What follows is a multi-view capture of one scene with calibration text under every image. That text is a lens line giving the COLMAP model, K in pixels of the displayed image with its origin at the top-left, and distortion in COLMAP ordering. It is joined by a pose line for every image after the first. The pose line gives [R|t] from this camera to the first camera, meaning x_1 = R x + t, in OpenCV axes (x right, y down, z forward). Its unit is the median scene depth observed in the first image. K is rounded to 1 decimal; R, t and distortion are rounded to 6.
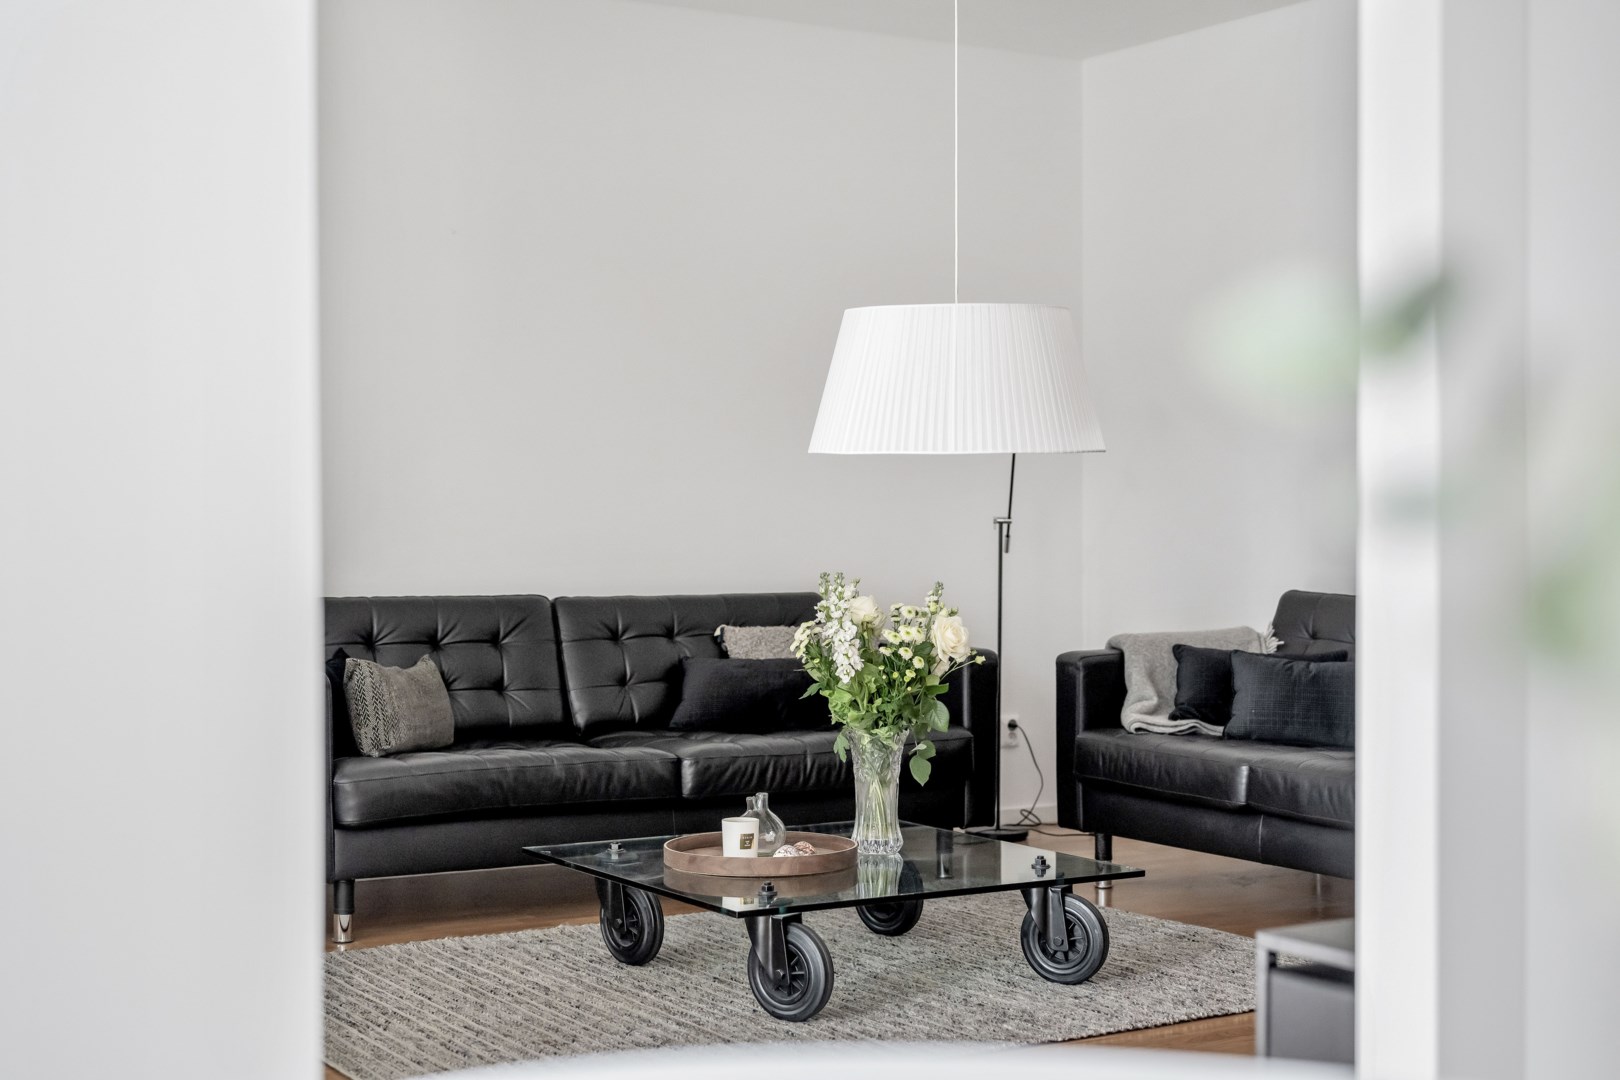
lens RADIAL K [[2395.6, 0, 810.0], [0, 2395.6, 540.0], [0, 0, 1]] dist [-0.014640, 0.072979]
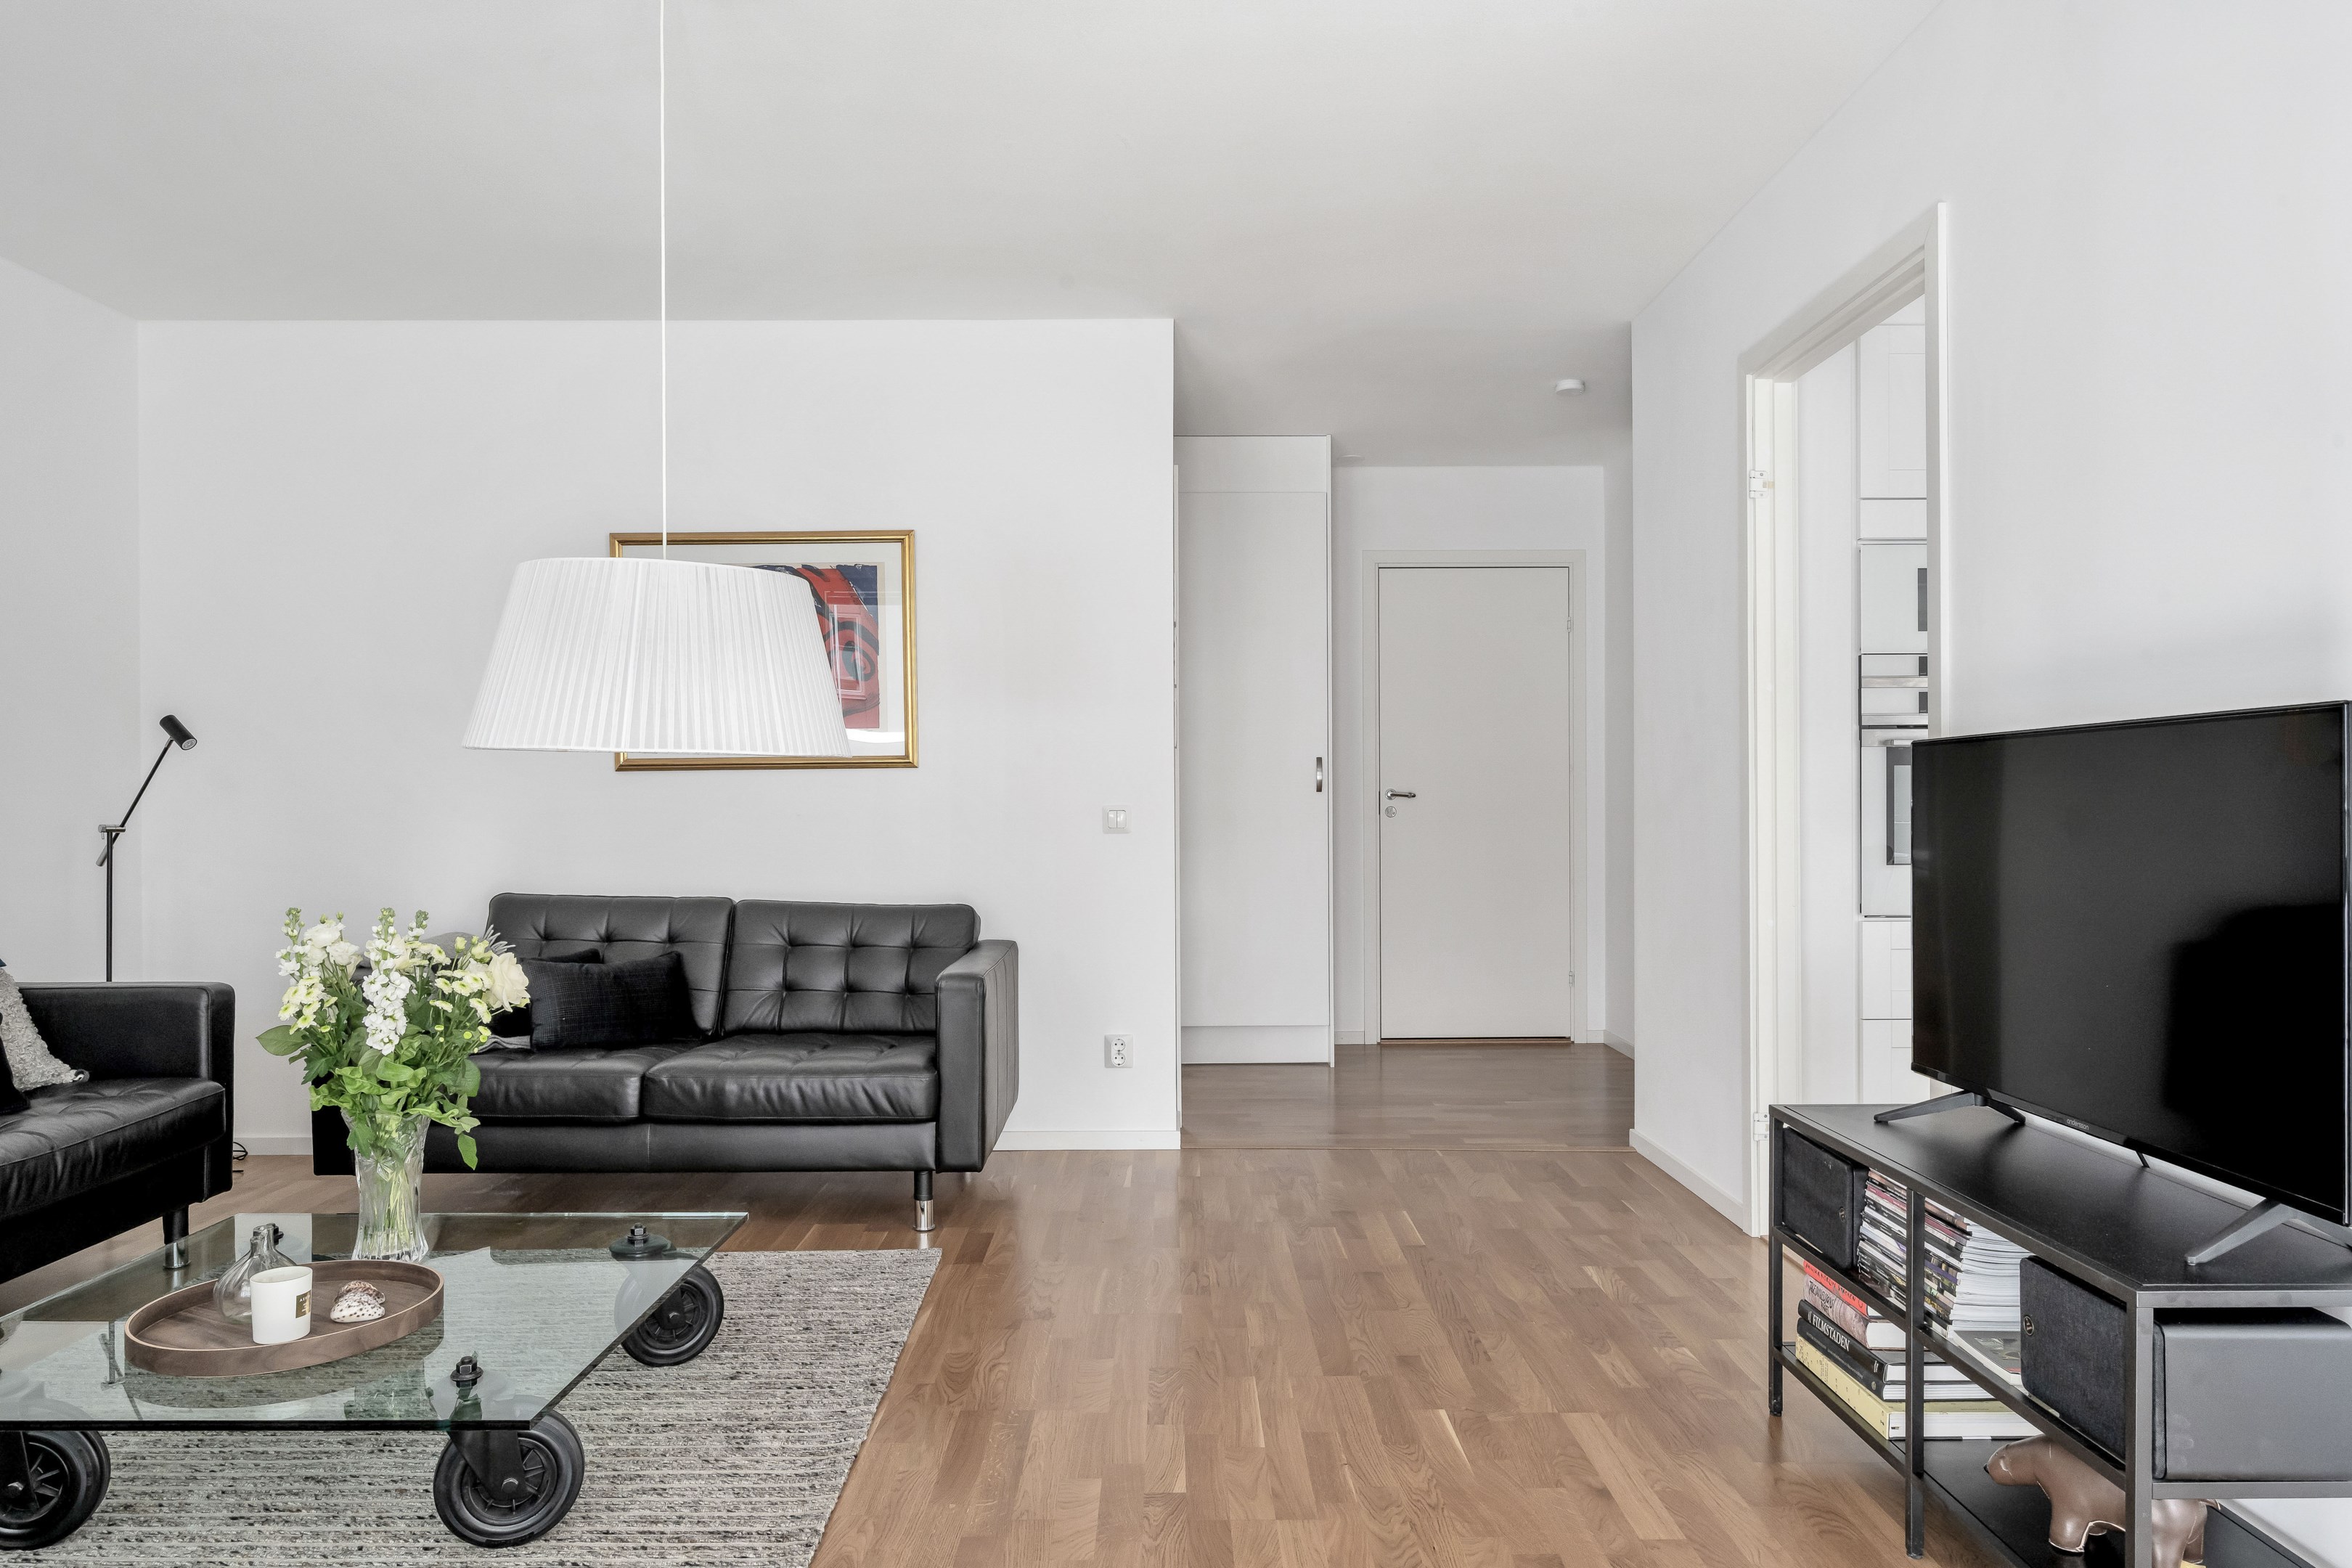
lens RADIAL K [[1575.8, 0, 1176.0], [0, 1575.8, 784.0], [0, 0, 1]] dist [-0.008467, -0.003890]
pose [[0.519210, 0.000097, 0.854647, -0.238595], [0.016939, 0.999802, -0.010404, -0.013397], [-0.854479, 0.019879, 0.519105, 0.459901]]
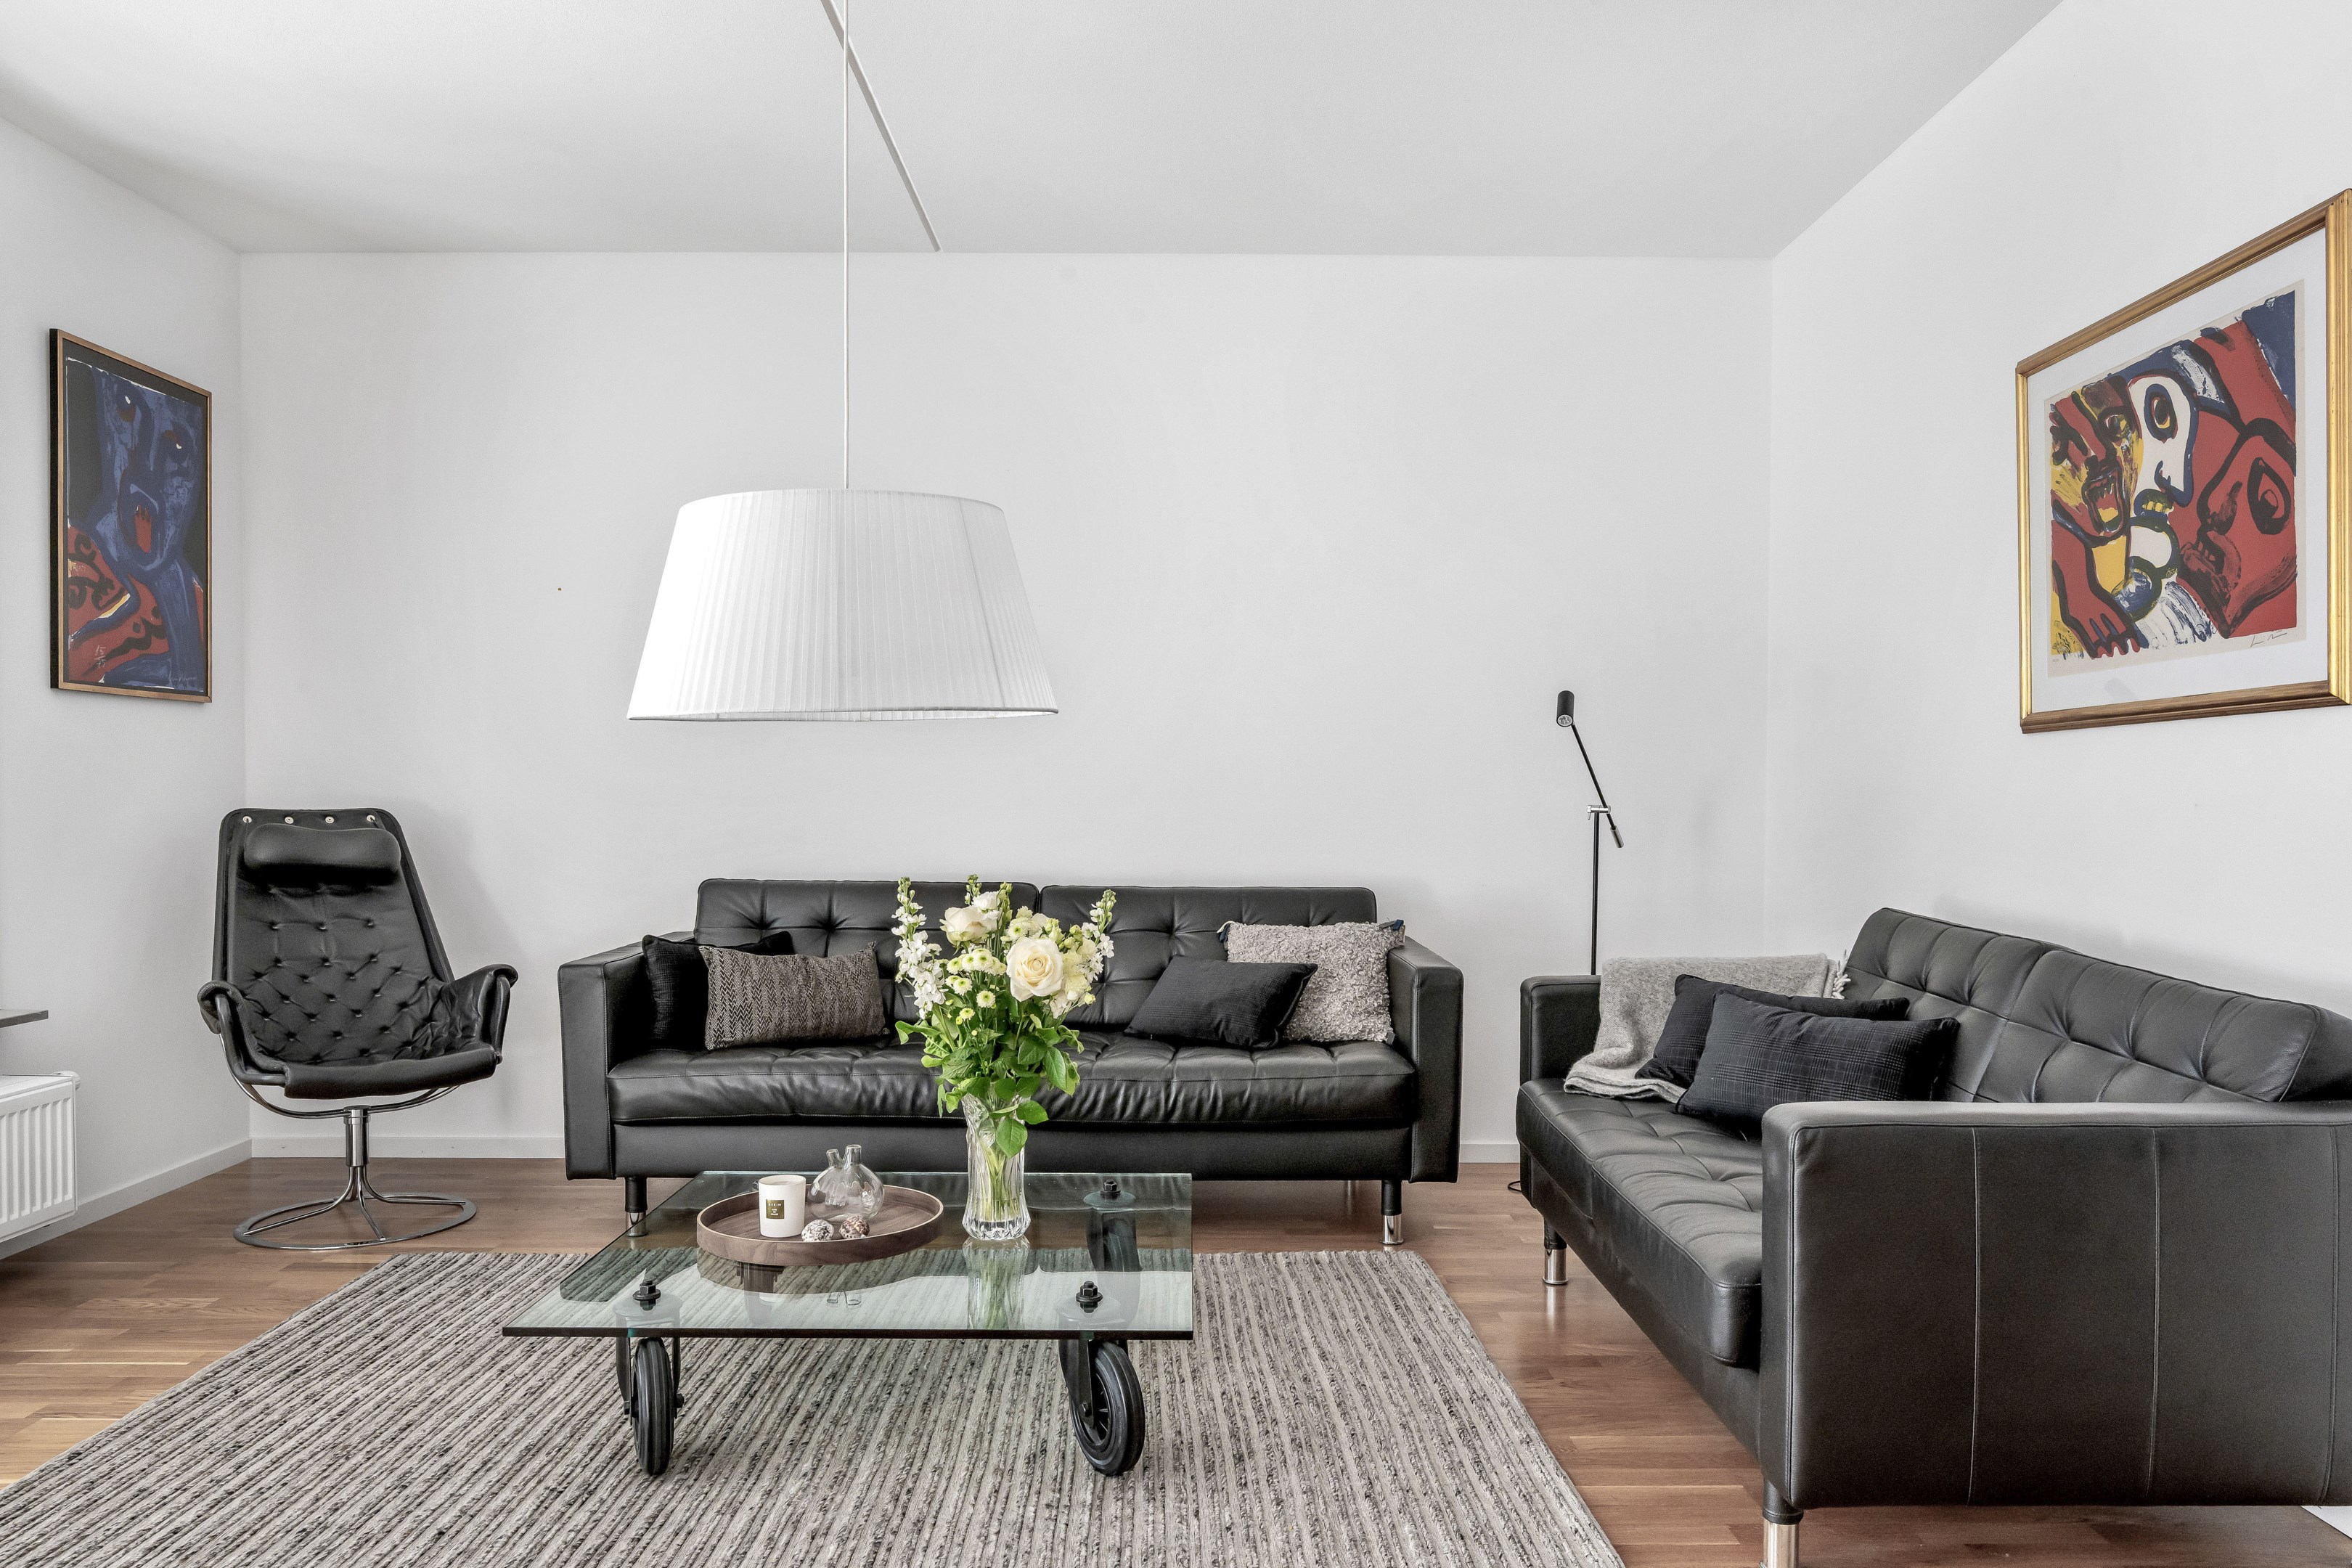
lens RADIAL K [[1692.8, 0, 1176.0], [0, 1692.8, 845.1], [0, 0, 1]] dist [-0.000921, -0.002958]
pose [[0.853884, 0.019587, -0.520094, 0.315481], [-0.011617, 0.999760, 0.018578, -0.006063], [0.520333, -0.009821, 0.853907, 0.493549]]
